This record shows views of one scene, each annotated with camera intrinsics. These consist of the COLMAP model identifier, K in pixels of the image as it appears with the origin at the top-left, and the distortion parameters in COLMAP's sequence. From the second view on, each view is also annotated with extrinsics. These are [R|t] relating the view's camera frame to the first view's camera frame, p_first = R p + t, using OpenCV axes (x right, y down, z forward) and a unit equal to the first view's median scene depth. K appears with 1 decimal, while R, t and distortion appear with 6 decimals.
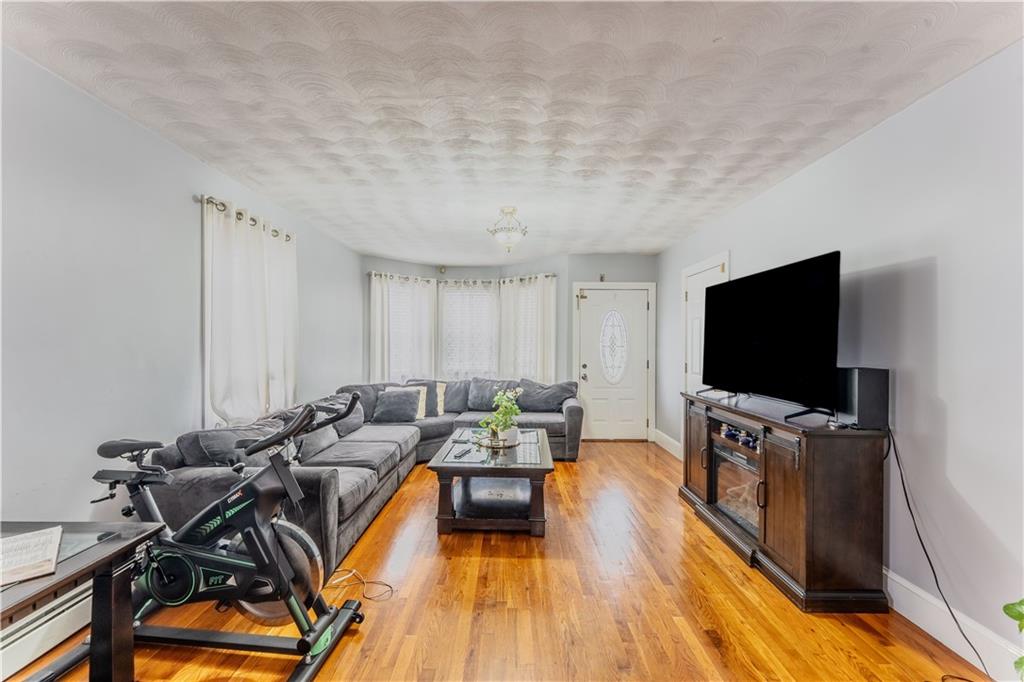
lens RADIAL K [[412.3, 0, 512.0], [0, 412.3, 341.0], [0, 0, 1]] dist [-0.001837, -0.000644]
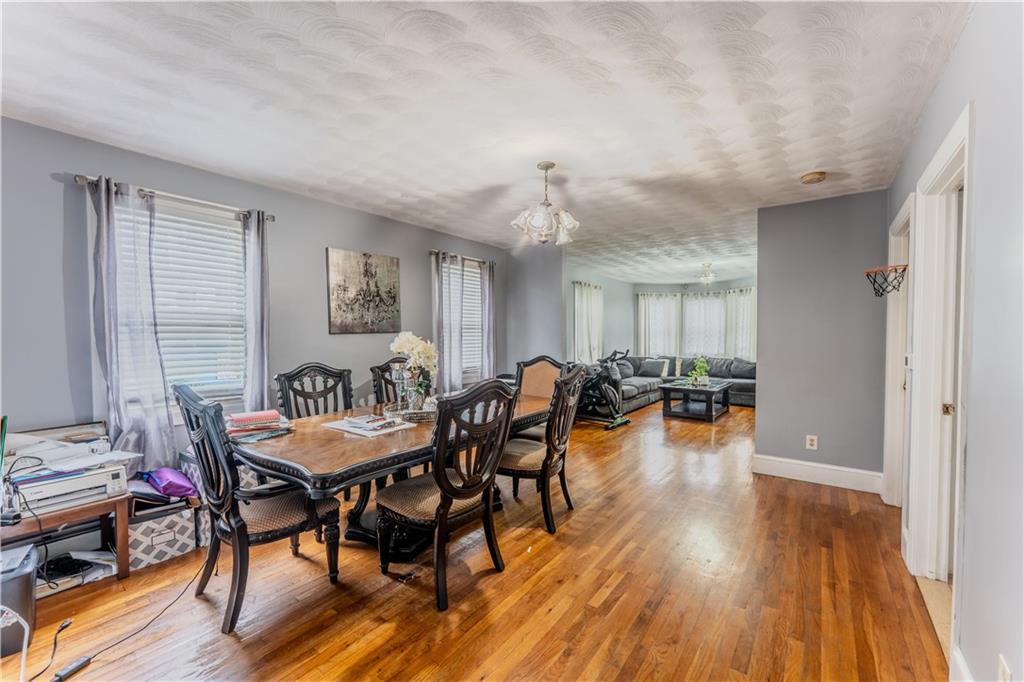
lens RADIAL K [[412.3, 0, 512.0], [0, 412.3, 341.0], [0, 0, 1]] dist [-0.001837, -0.000644]
pose [[0.796054, 0.005032, -0.605204, 0.299507], [0.005381, 0.999867, 0.015391, 0.002447], [0.605201, -0.015509, 0.795921, -0.743285]]
